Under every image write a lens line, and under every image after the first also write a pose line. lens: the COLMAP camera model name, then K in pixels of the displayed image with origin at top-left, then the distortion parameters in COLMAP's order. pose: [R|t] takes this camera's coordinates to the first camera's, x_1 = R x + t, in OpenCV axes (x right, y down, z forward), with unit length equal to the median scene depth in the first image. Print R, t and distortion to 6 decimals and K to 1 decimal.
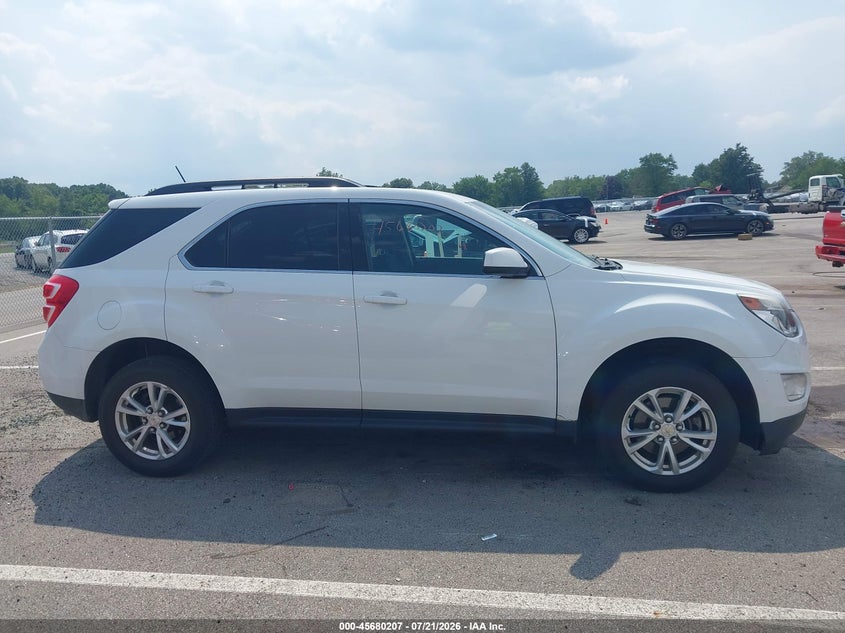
lens RADIAL K [[652.6, 0, 442.7], [0, 652.6, 323.7], [0, 0, 1]] dist [0.064292, -0.091073]
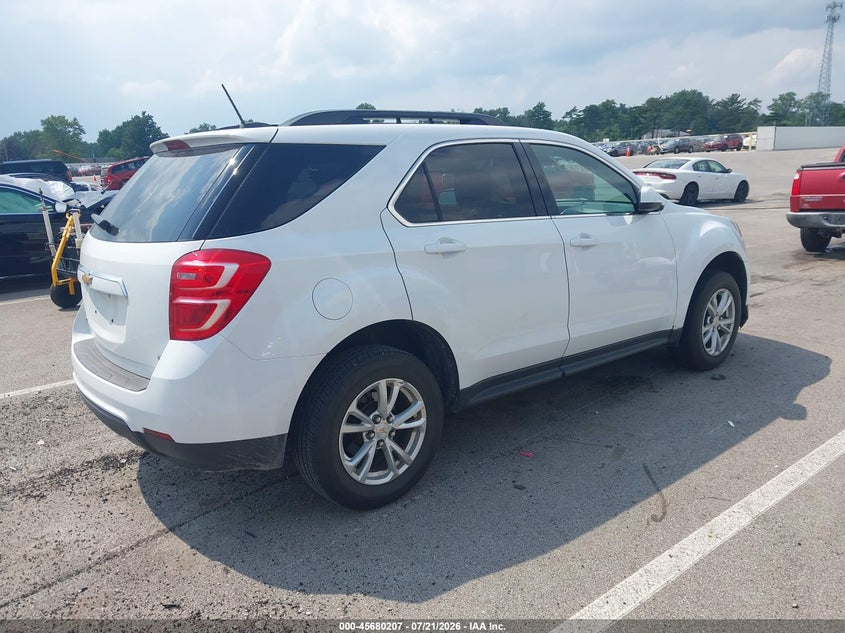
lens RADIAL K [[652.6, 0, 420.9], [0, 652.6, 308.5], [0, 0, 1]] dist [0.064292, -0.091073]
pose [[0.682116, -0.151021, 0.715480, -0.933621], [0.120047, 0.988293, 0.094156, -0.056749], [-0.721323, 0.021666, 0.692260, 0.454594]]
